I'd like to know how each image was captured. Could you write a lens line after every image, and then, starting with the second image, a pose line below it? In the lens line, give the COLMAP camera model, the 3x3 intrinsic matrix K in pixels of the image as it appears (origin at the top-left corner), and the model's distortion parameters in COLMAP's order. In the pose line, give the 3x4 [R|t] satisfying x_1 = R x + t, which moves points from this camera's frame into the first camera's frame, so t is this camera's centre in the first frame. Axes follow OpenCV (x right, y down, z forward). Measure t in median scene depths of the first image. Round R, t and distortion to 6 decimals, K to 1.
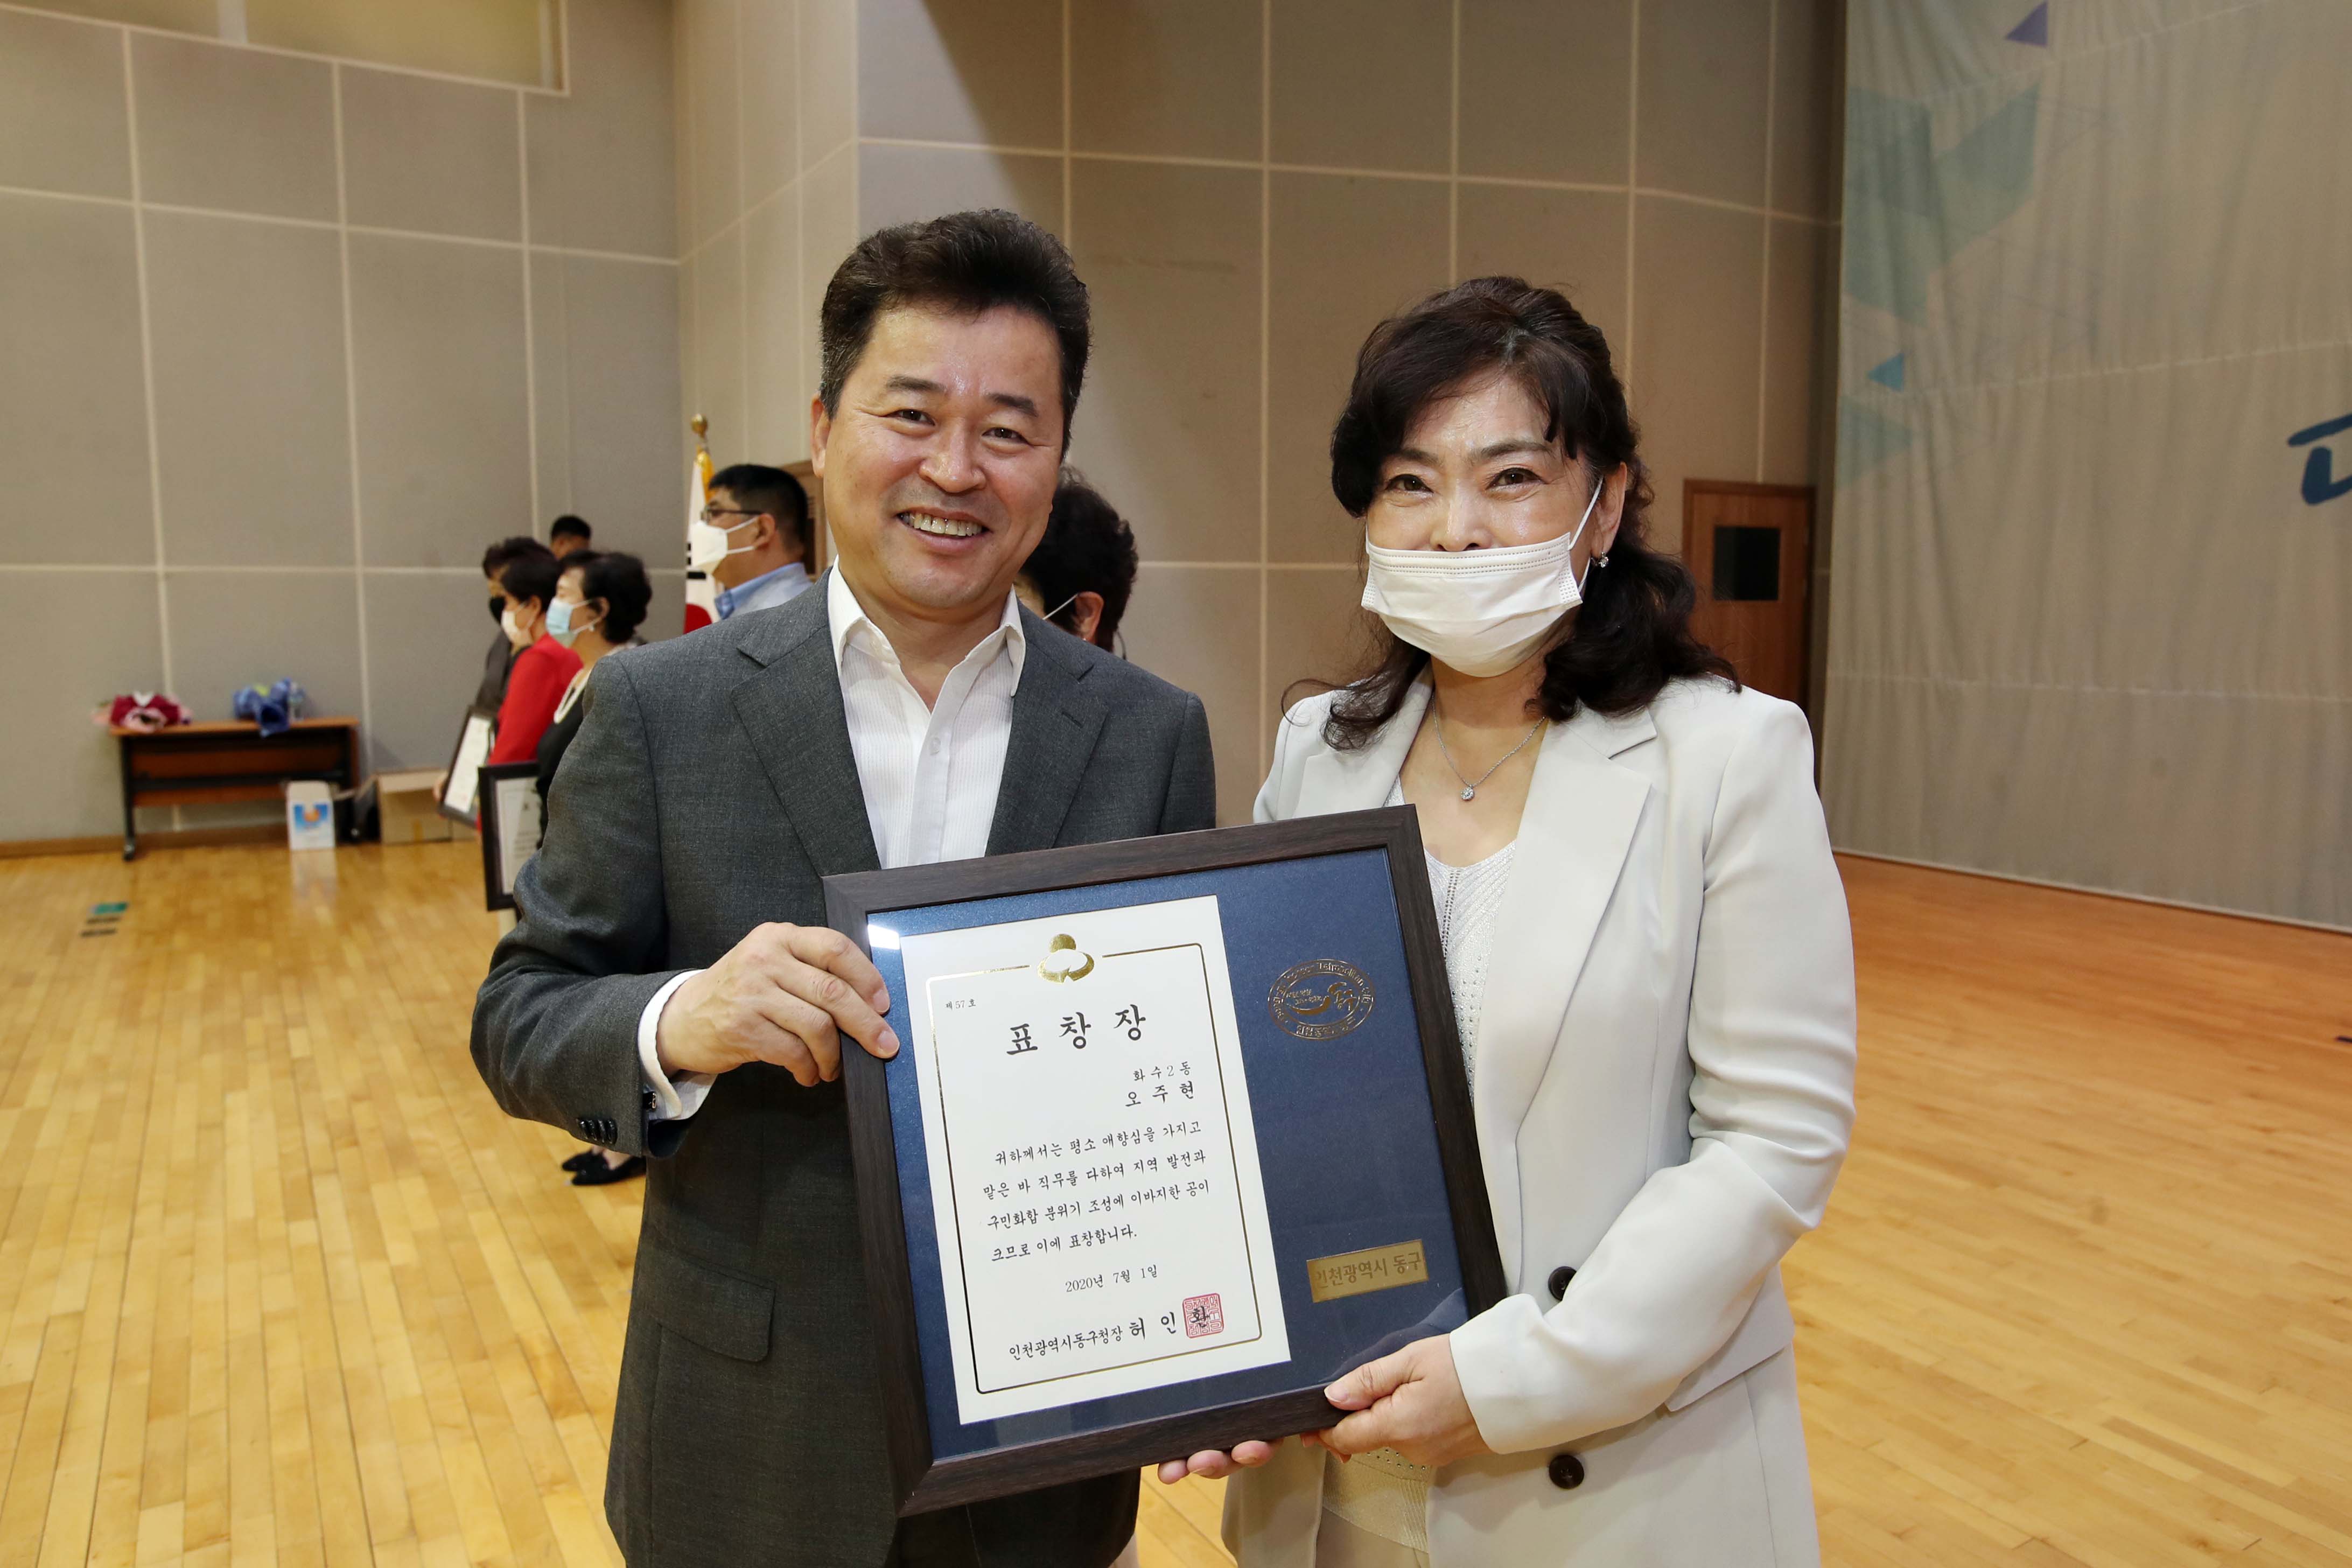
lens RADIAL K [[1552.9, 0, 1175.4], [0, 1552.9, 760.8], [0, 0, 1]] dist [-0.026090, 0.023030]
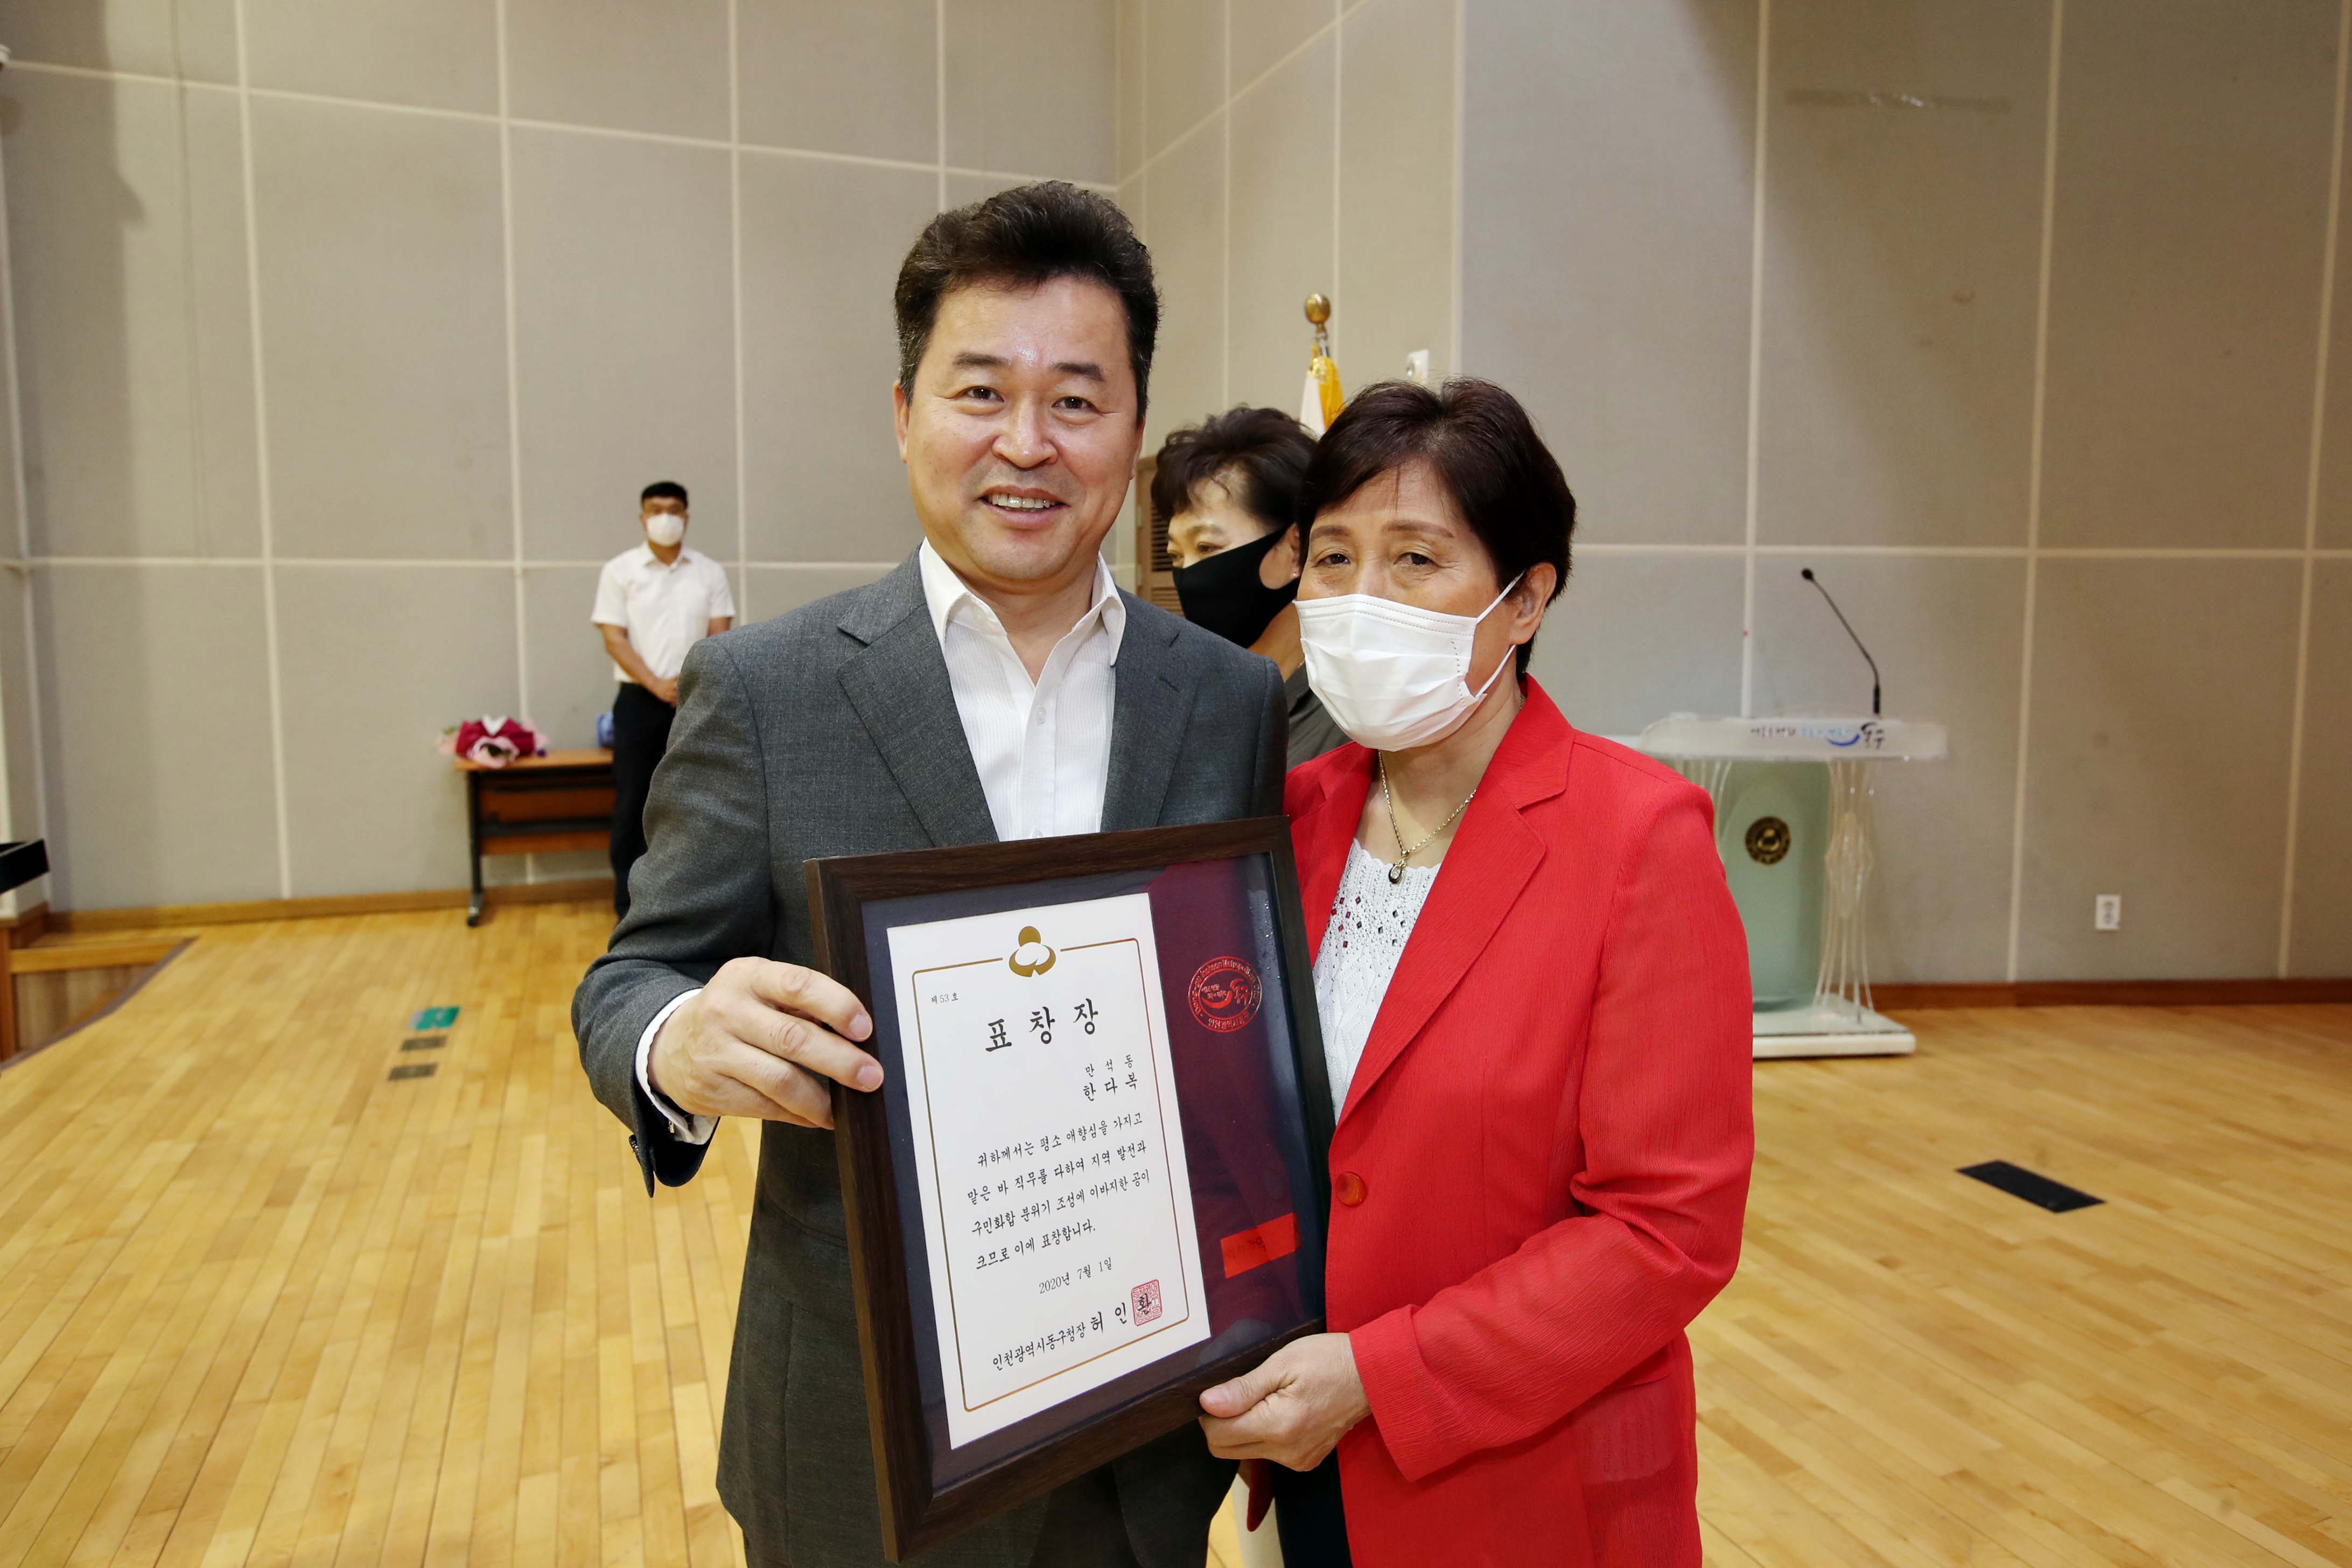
lens RADIAL K [[1392.1, 0, 1178.8], [0, 1392.1, 730.8], [0, 0, 1]] dist [-0.034763, 0.023462]
pose [[0.988514, 0.013532, -0.150524, -0.217325], [-0.015967, 0.999760, -0.014982, -0.033874], [0.150286, 0.017213, 0.988493, 0.357836]]
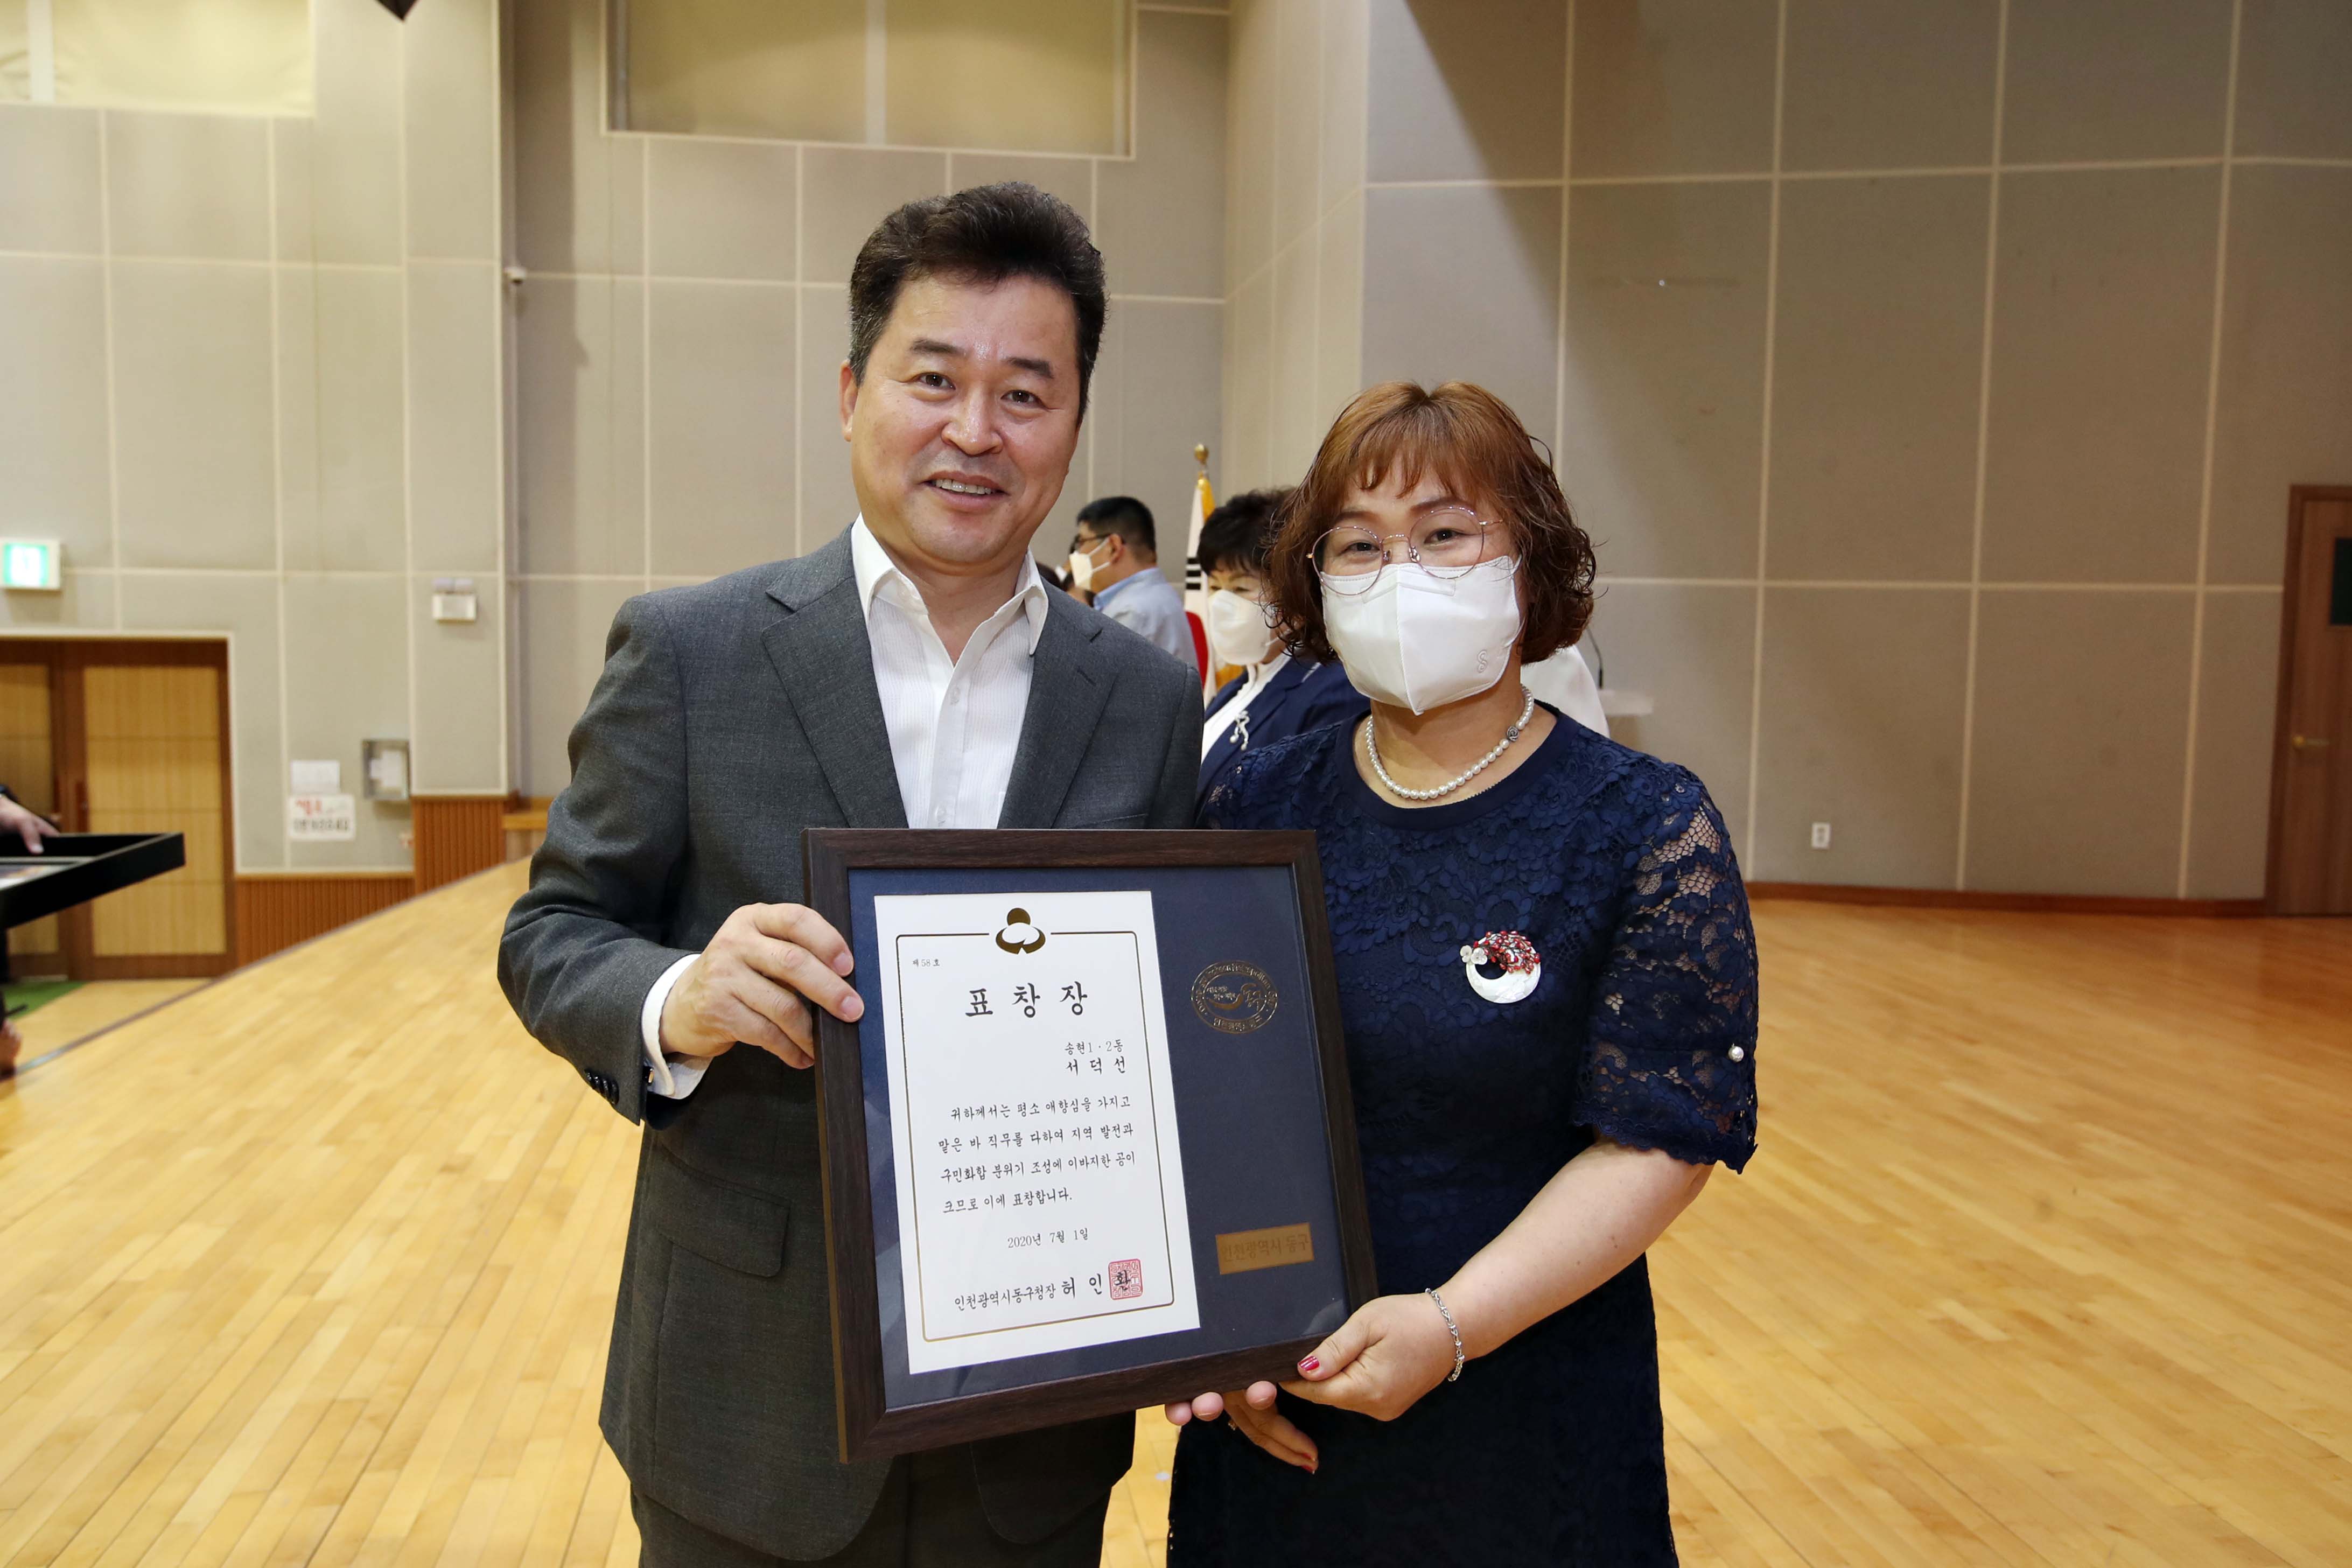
lens RADIAL K [[1625.4, 0, 1124.1], [0, 1625.4, 746.6], [0, 0, 1]] dist [-0.036907, 0.050896]
pose [[0.922826, 0.042553, -0.382861, 0.081377], [-0.052787, 0.998473, -0.016261, 0.014453], [0.381584, 0.035216, 0.923663, -0.086769]]
